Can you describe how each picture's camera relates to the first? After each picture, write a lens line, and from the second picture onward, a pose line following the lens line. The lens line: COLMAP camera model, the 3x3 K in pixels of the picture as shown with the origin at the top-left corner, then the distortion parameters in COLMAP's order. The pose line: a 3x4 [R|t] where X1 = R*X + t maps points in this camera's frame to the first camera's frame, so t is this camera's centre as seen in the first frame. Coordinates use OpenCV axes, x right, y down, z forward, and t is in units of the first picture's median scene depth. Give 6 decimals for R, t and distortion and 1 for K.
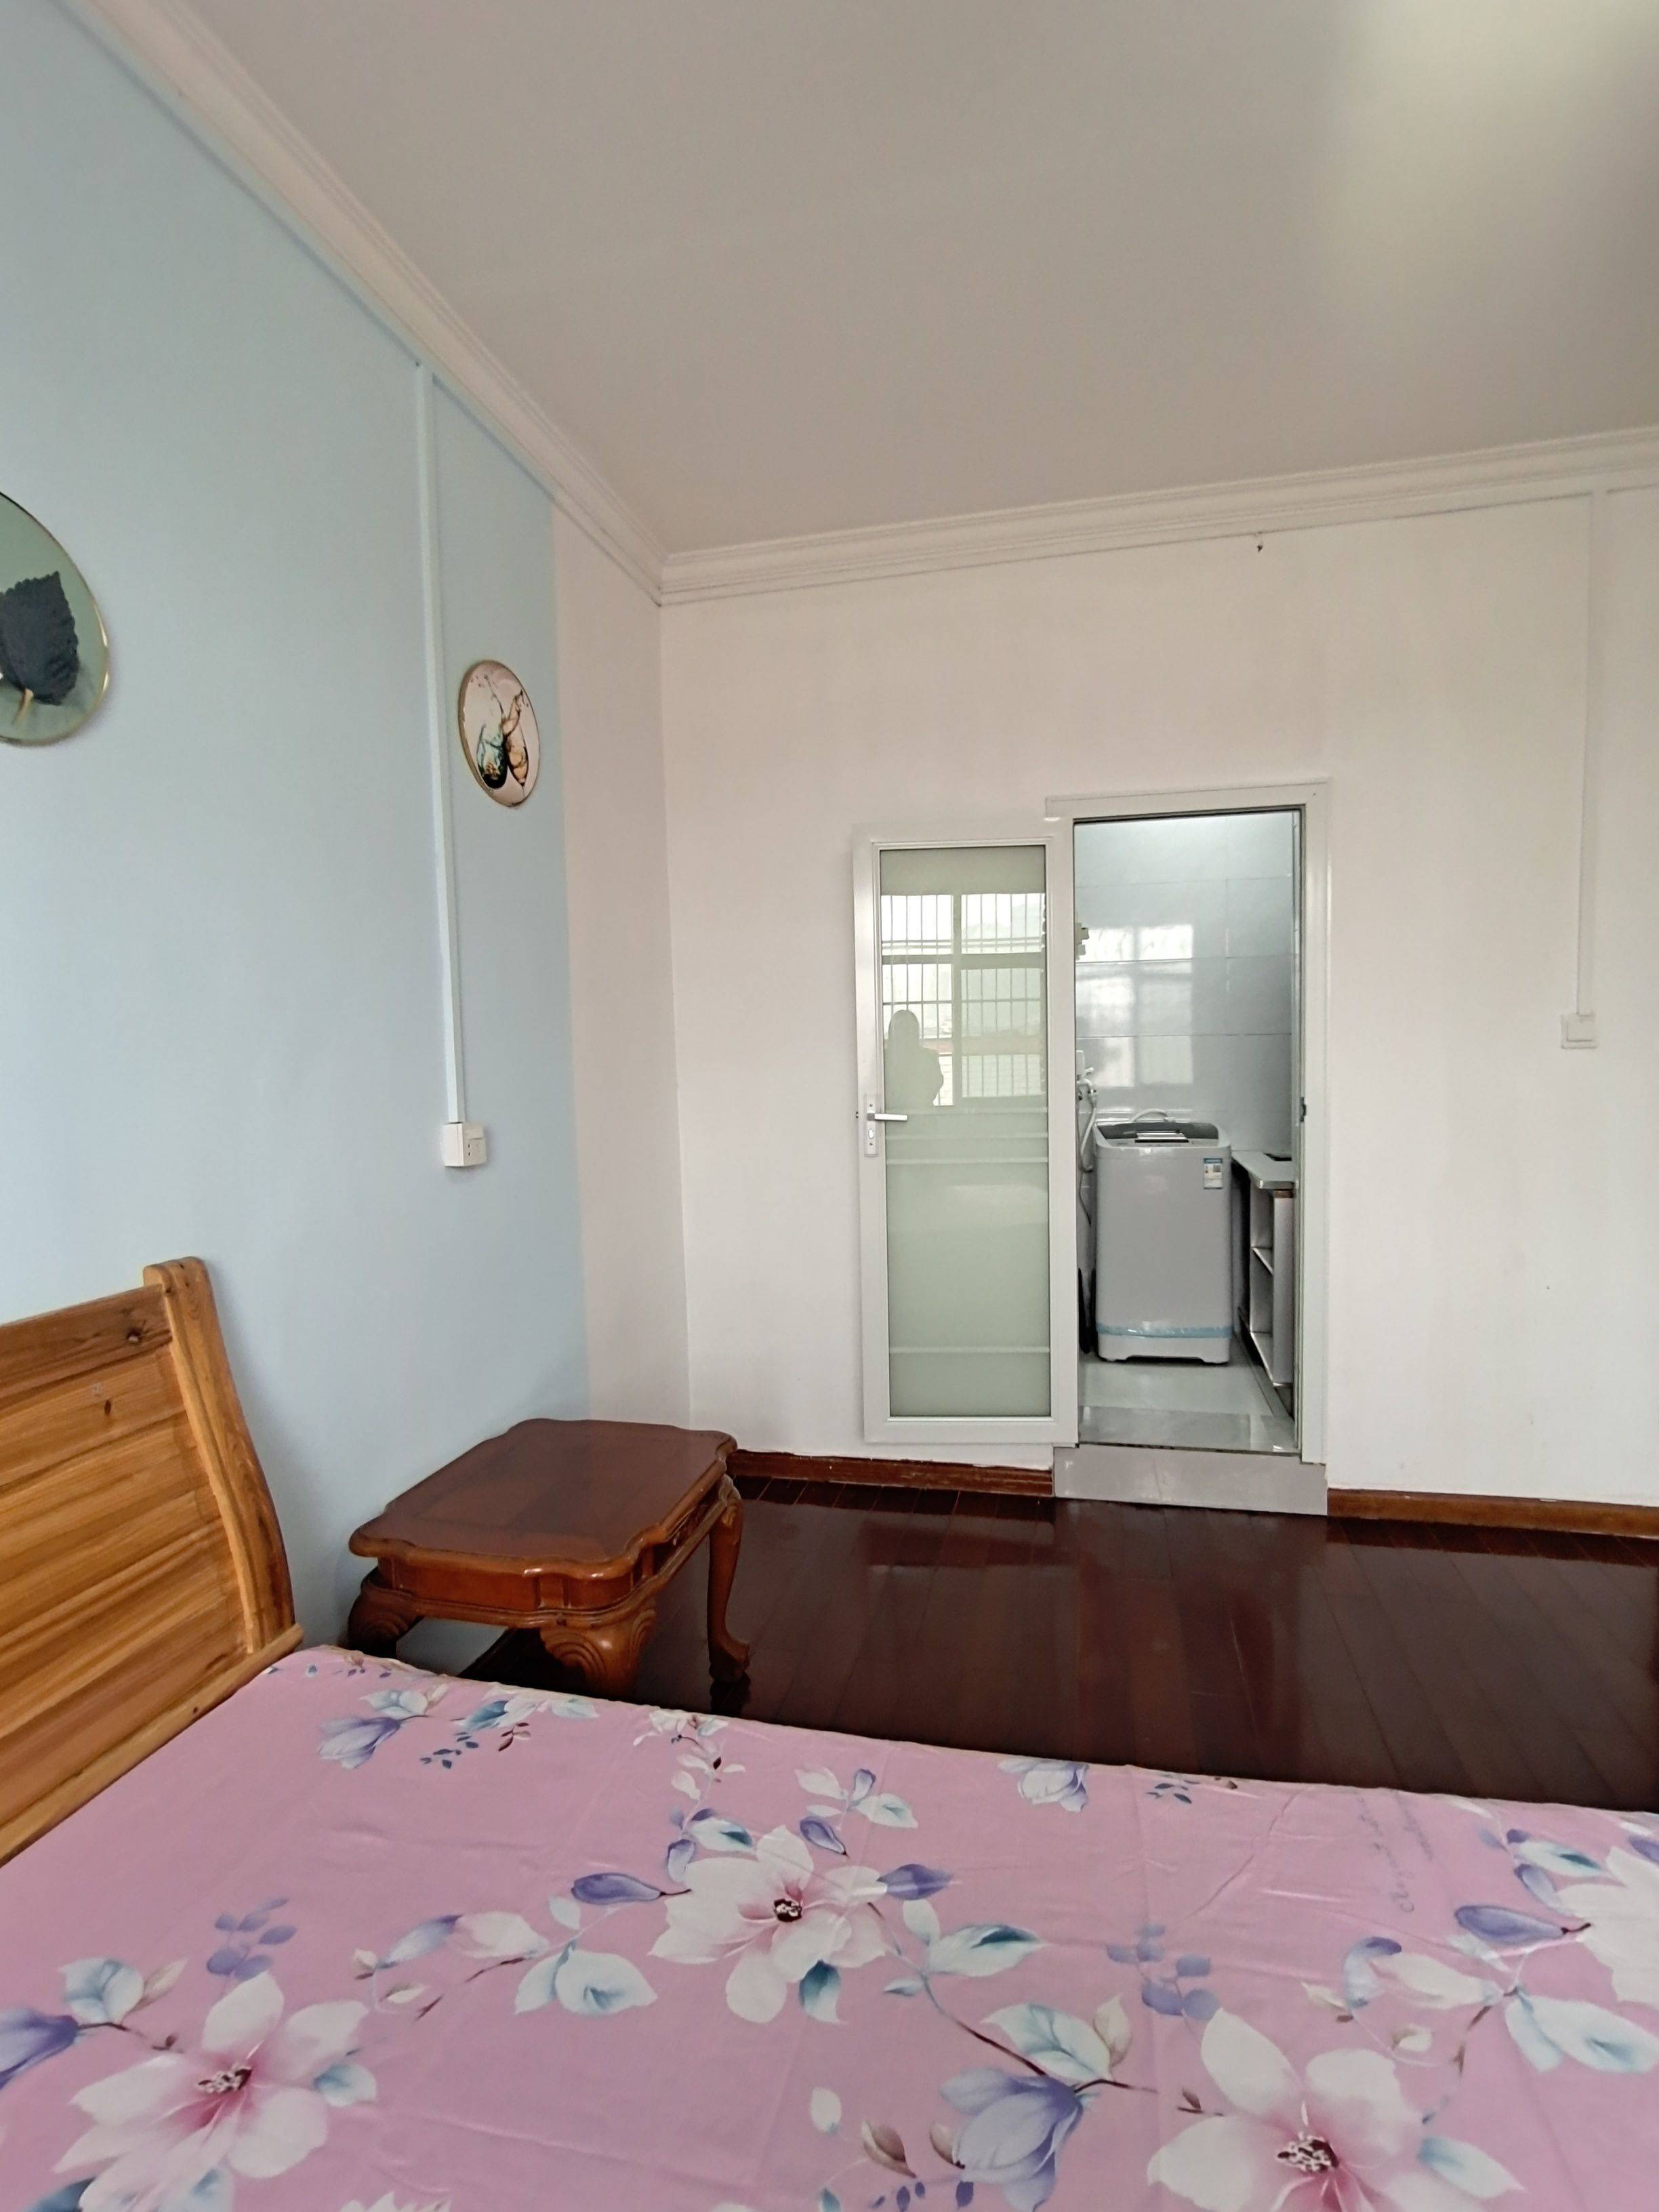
lens RADIAL K [[1067.7, 0, 840.6], [0, 1067.7, 1107.5], [0, 0, 1]] dist [-0.030824, 0.015811]
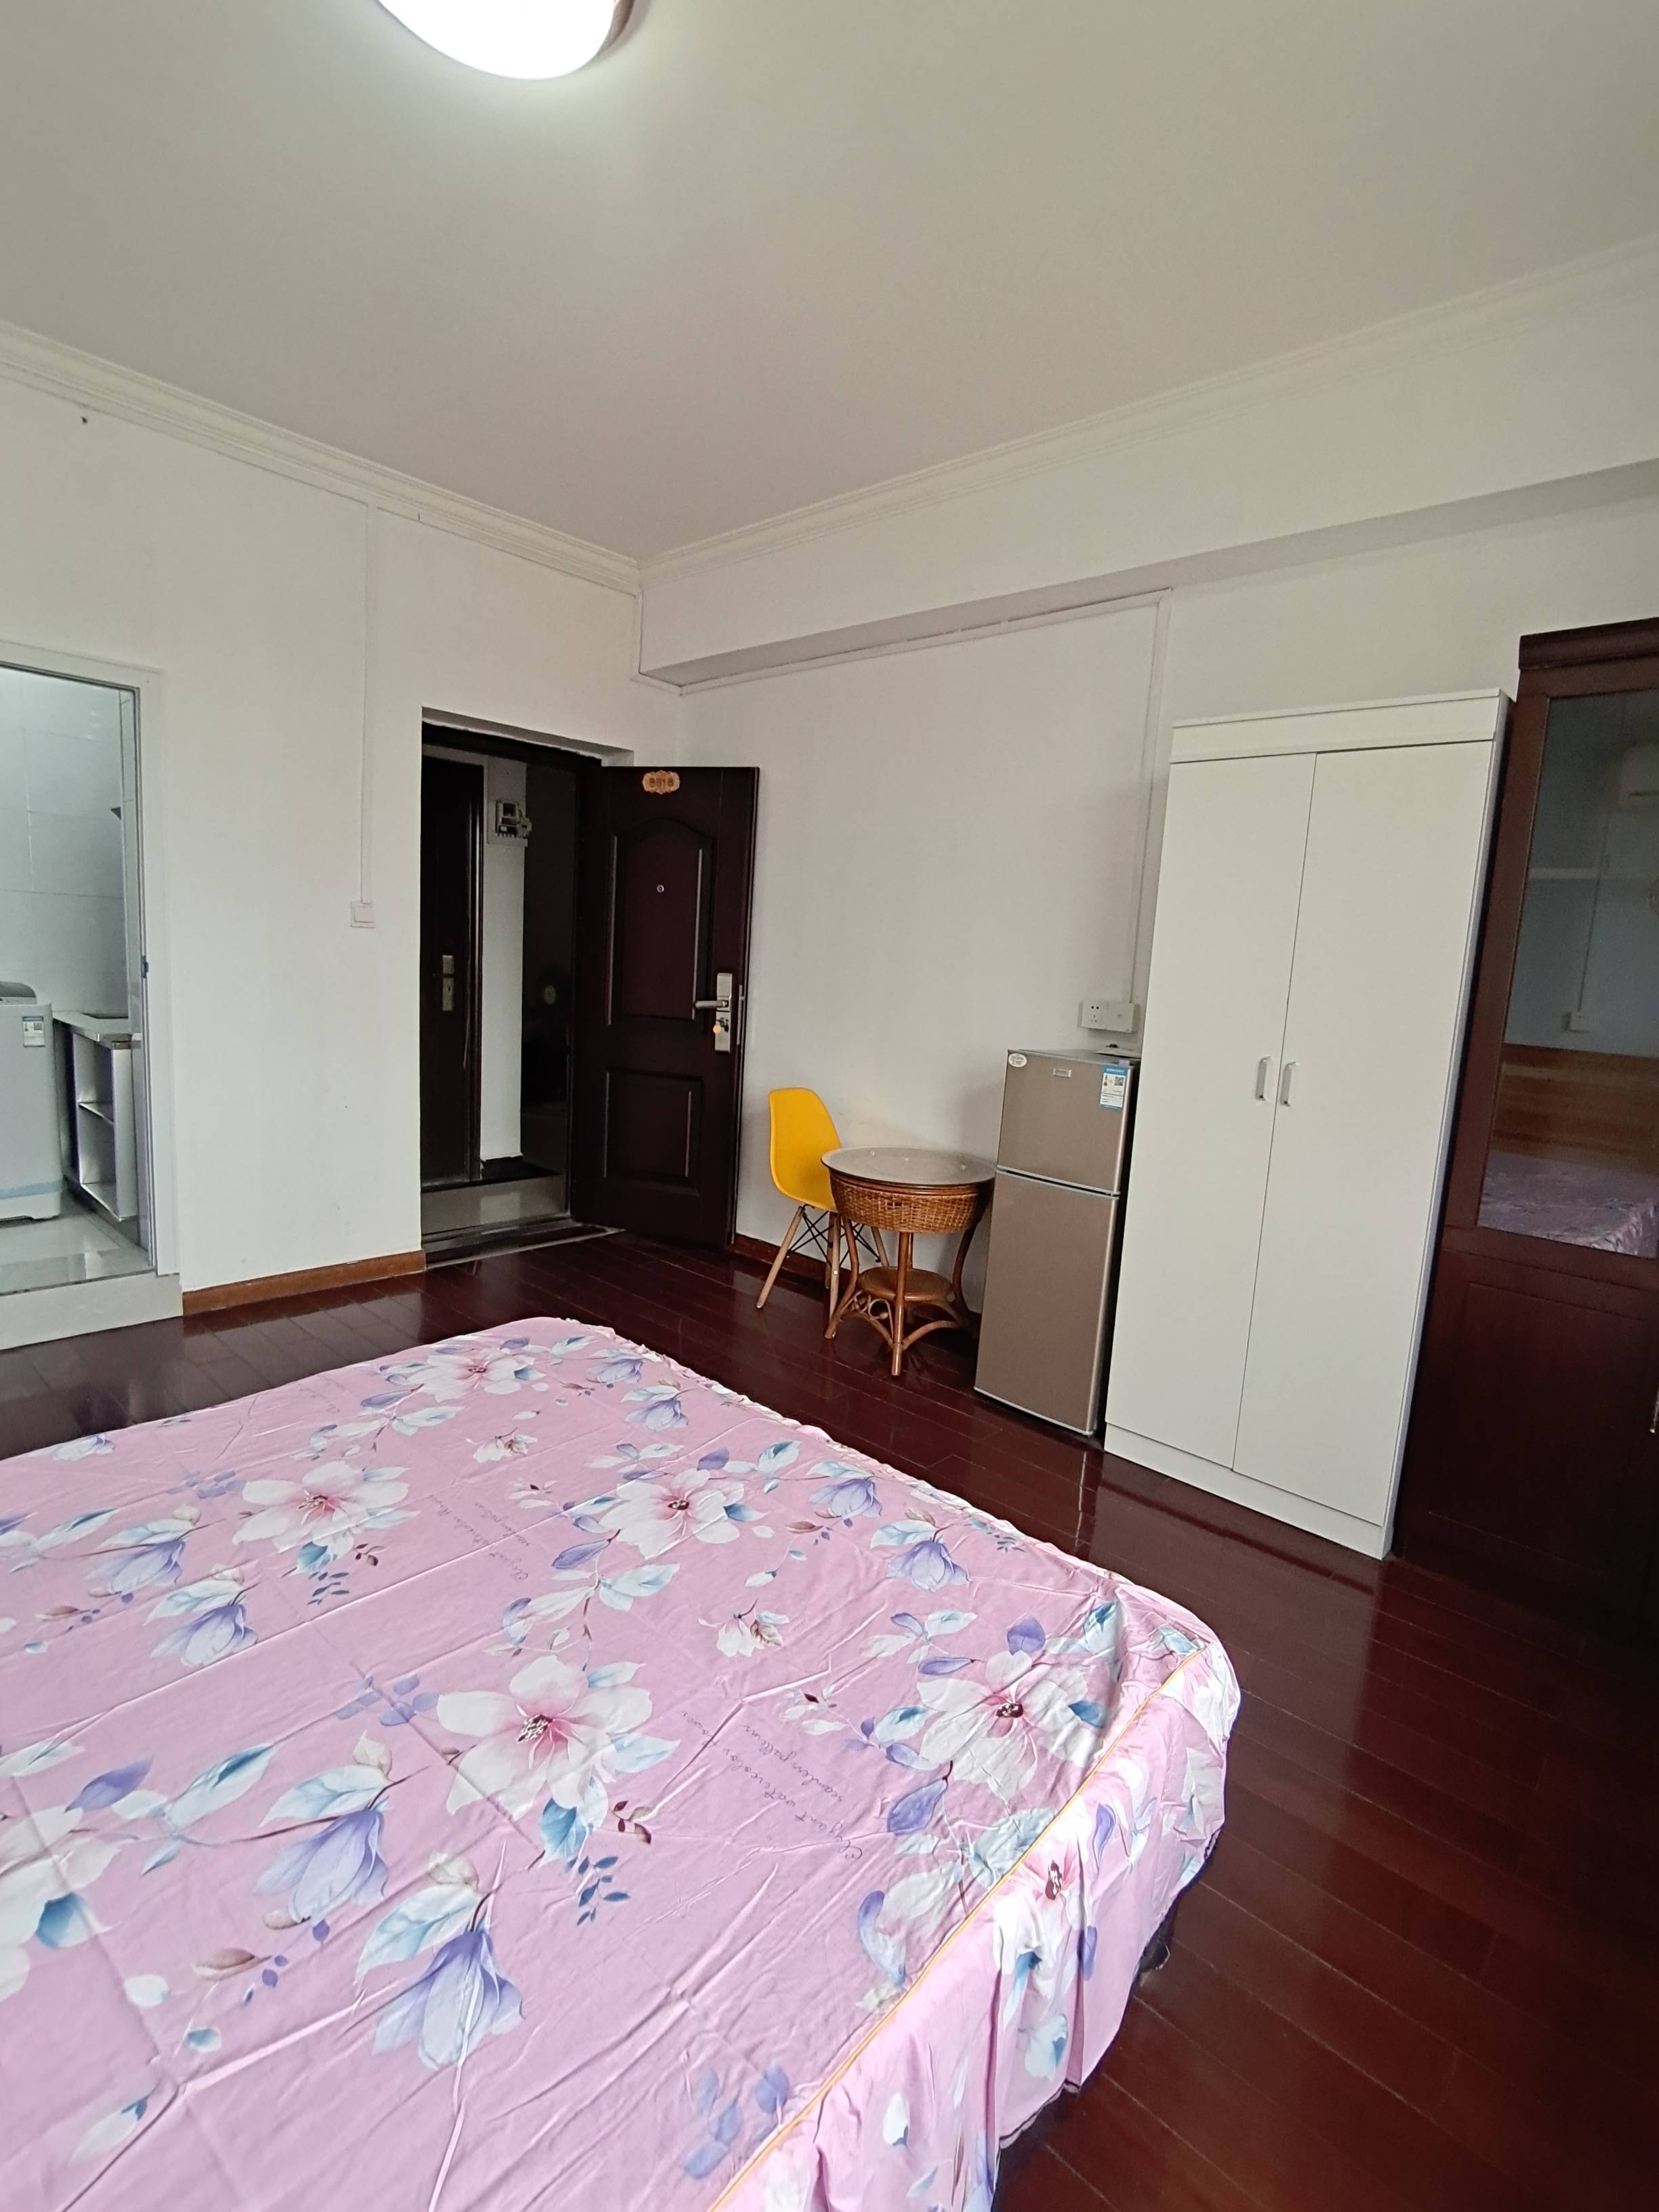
lens RADIAL K [[1062.9, 0, 837.6], [0, 1062.9, 1112.3], [0, 0, 1]] dist [0.022848, -0.051418]
pose [[0.489110, -0.080689, 0.868482, -0.237275], [-0.020240, 0.994394, 0.103787, 0.028546], [-0.871987, -0.068342, 0.484735, -0.237456]]
